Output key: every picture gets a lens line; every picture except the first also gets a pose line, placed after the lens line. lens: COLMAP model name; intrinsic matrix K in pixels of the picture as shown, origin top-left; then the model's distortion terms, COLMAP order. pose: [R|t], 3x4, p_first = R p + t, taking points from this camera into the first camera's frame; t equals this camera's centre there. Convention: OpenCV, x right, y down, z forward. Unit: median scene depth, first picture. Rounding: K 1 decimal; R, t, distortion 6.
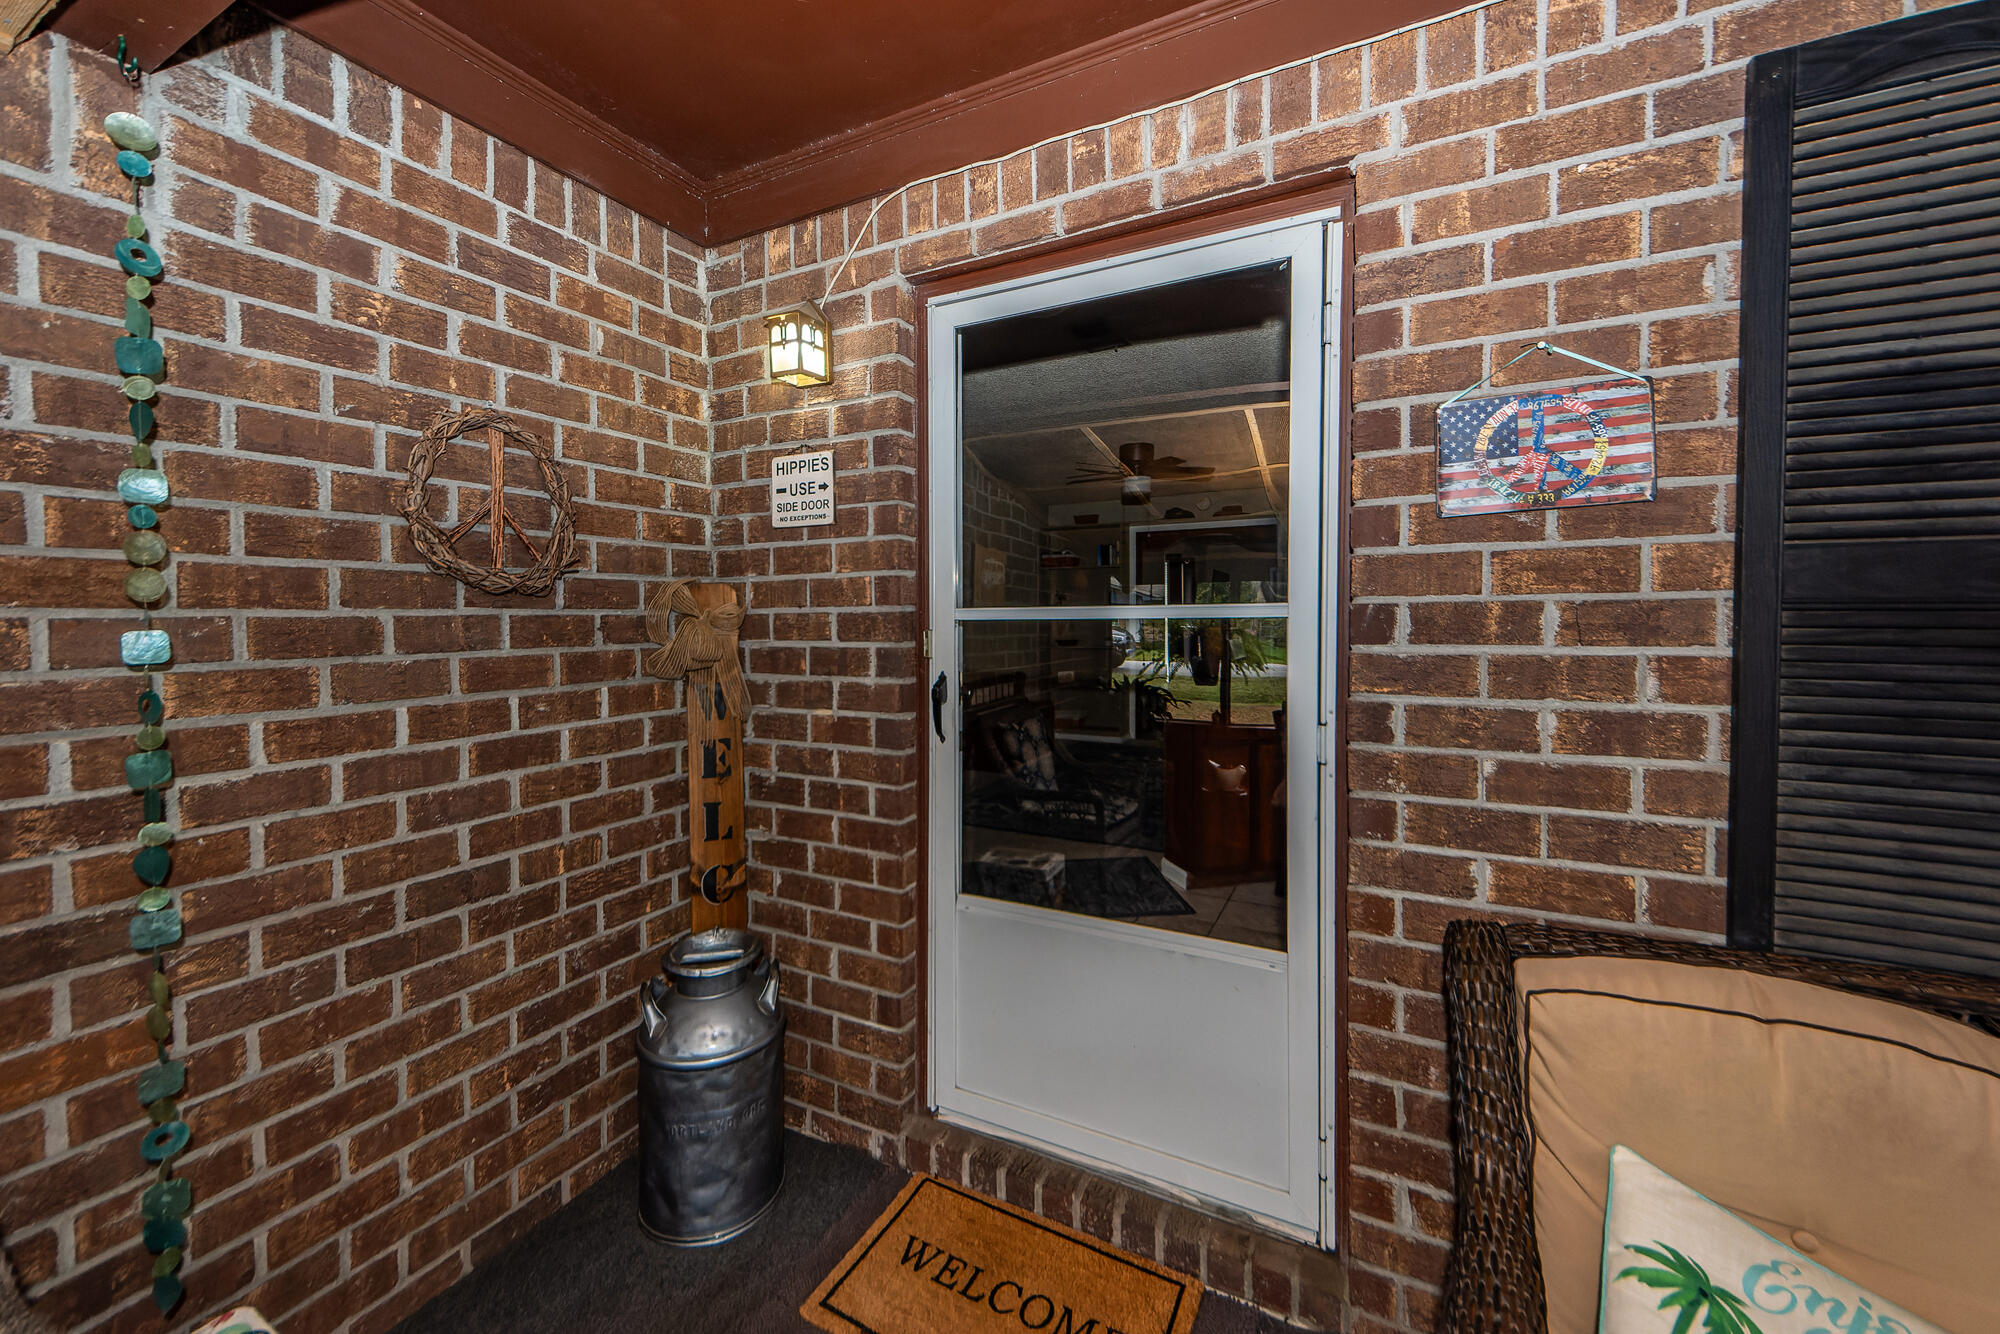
lens RADIAL K [[762.6, 0, 992.2], [0, 762.6, 632.1], [0, 0, 1]] dist [0.027262, -0.020423]
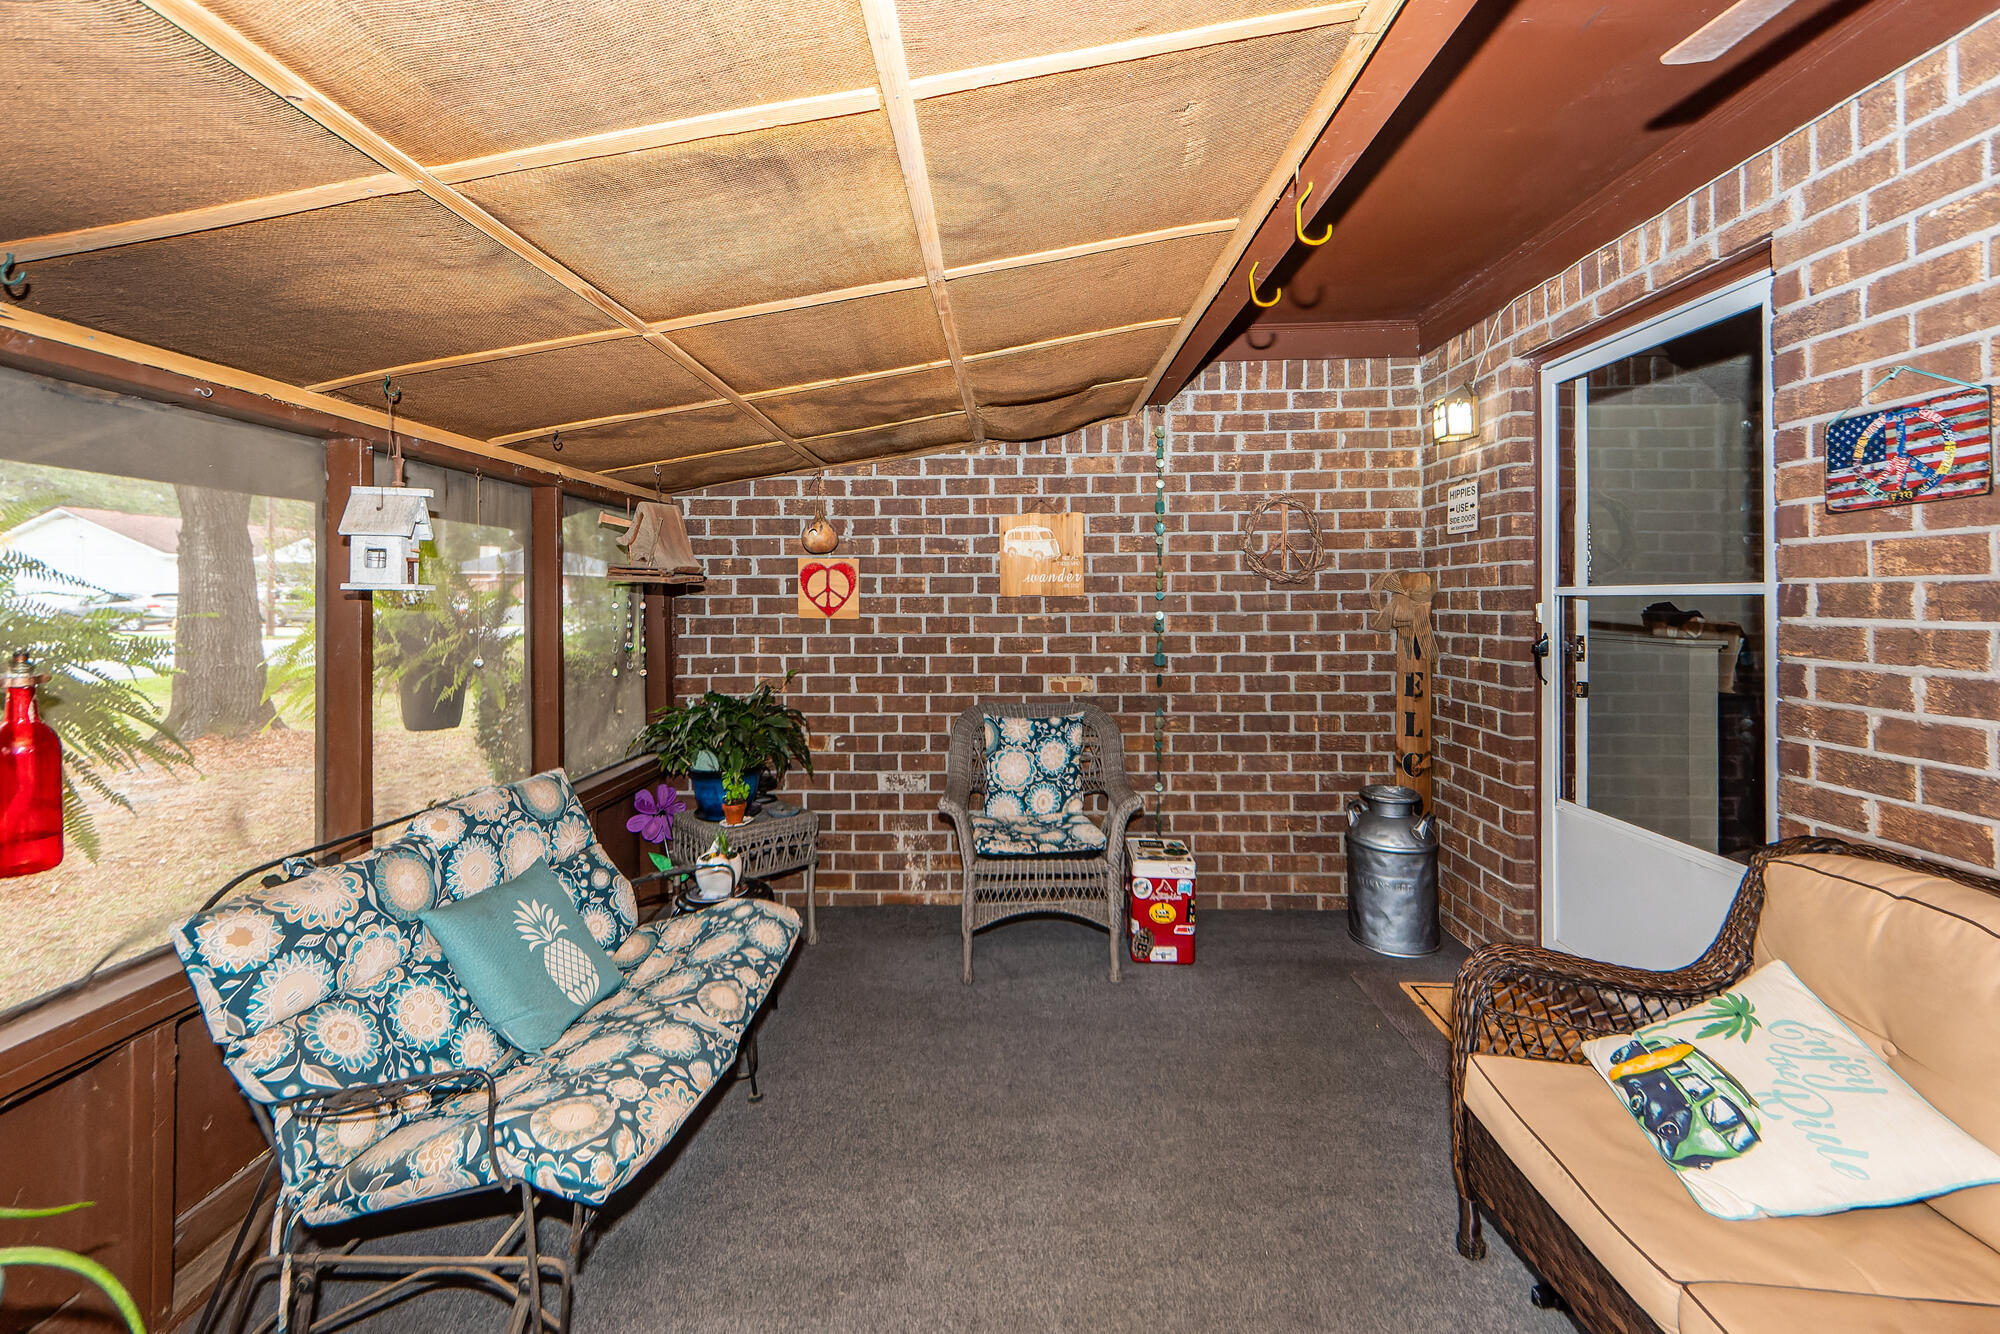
lens RADIAL K [[779.0, 0, 1015.4], [0, 779.0, 618.5], [0, 0, 1]] dist [0.015920, -0.000291]
pose [[0.453234, 0.026511, -0.890997, 1.031930], [-0.010562, 0.999647, 0.024371, 0.000376], [0.891329, -0.001635, 0.453354, -0.672984]]
